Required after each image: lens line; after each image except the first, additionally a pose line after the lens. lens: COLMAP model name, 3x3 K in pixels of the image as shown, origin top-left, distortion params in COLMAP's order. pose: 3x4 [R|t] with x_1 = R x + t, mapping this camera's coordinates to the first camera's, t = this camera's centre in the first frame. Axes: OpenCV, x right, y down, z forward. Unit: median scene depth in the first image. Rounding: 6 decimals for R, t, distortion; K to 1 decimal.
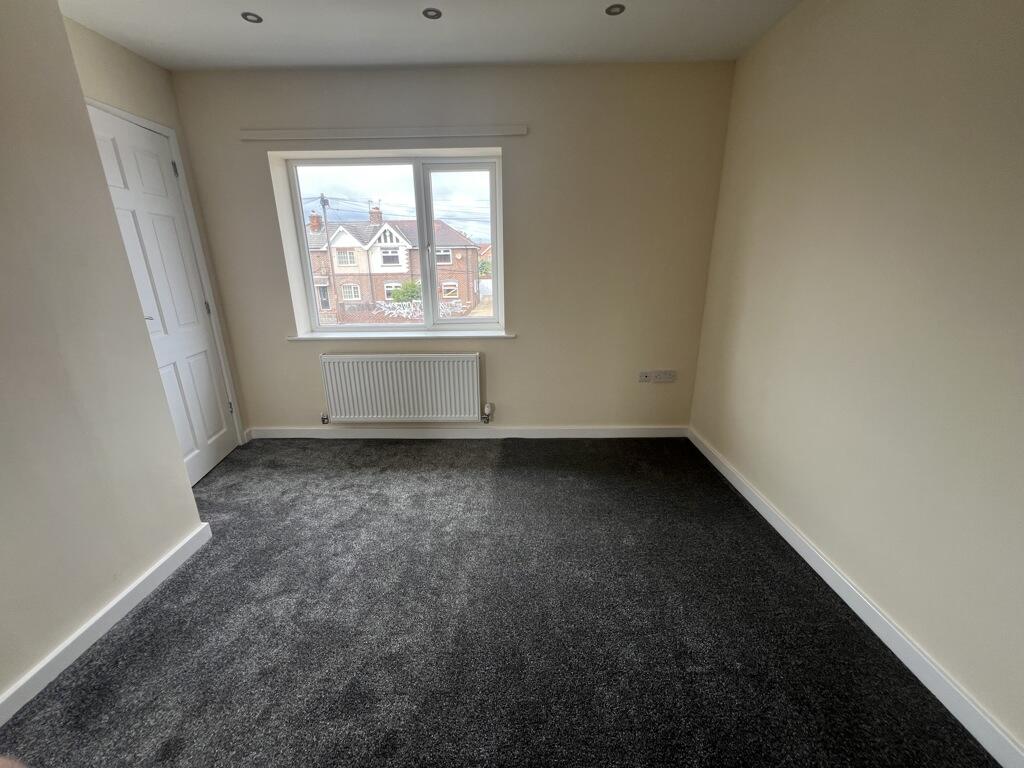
lens RADIAL K [[413.6, 0, 512.0], [0, 413.6, 384.0], [0, 0, 1]] dist [0.000263, 0.000081]
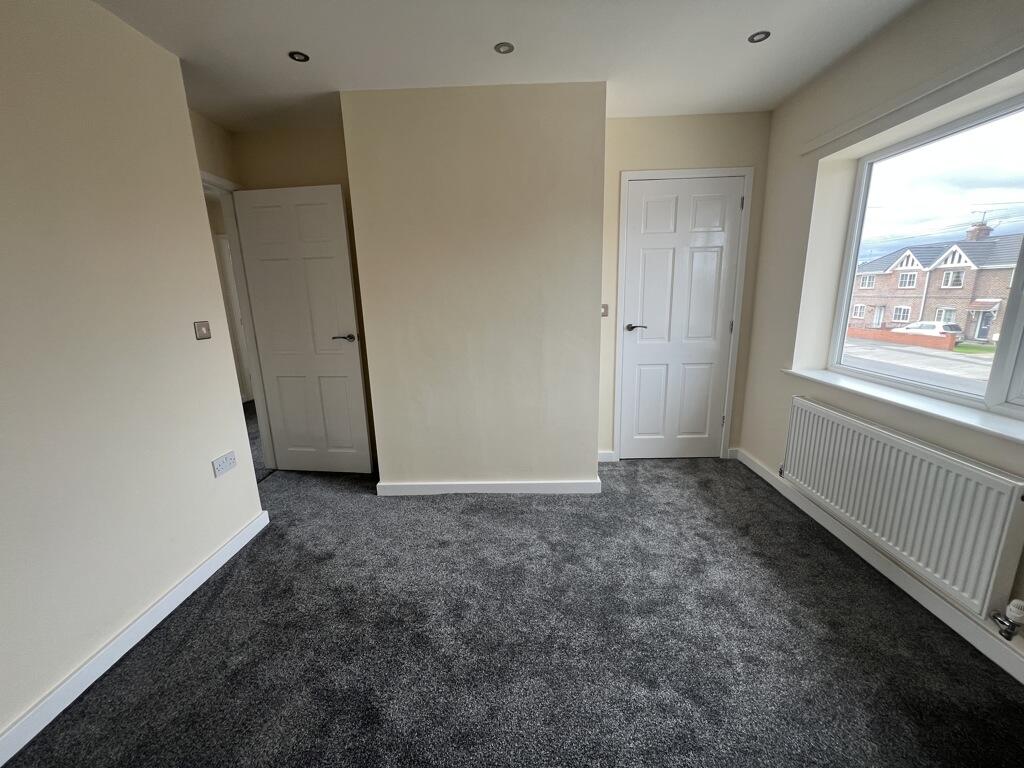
lens RADIAL K [[413.6, 0, 512.0], [0, 413.6, 384.0], [0, 0, 1]] dist [0.000263, 0.000081]
pose [[-0.015153, 0.232609, -0.972452, 0.384191], [-0.269685, 0.935570, 0.227989, -0.145061], [0.962829, 0.265710, 0.048555, 0.462888]]
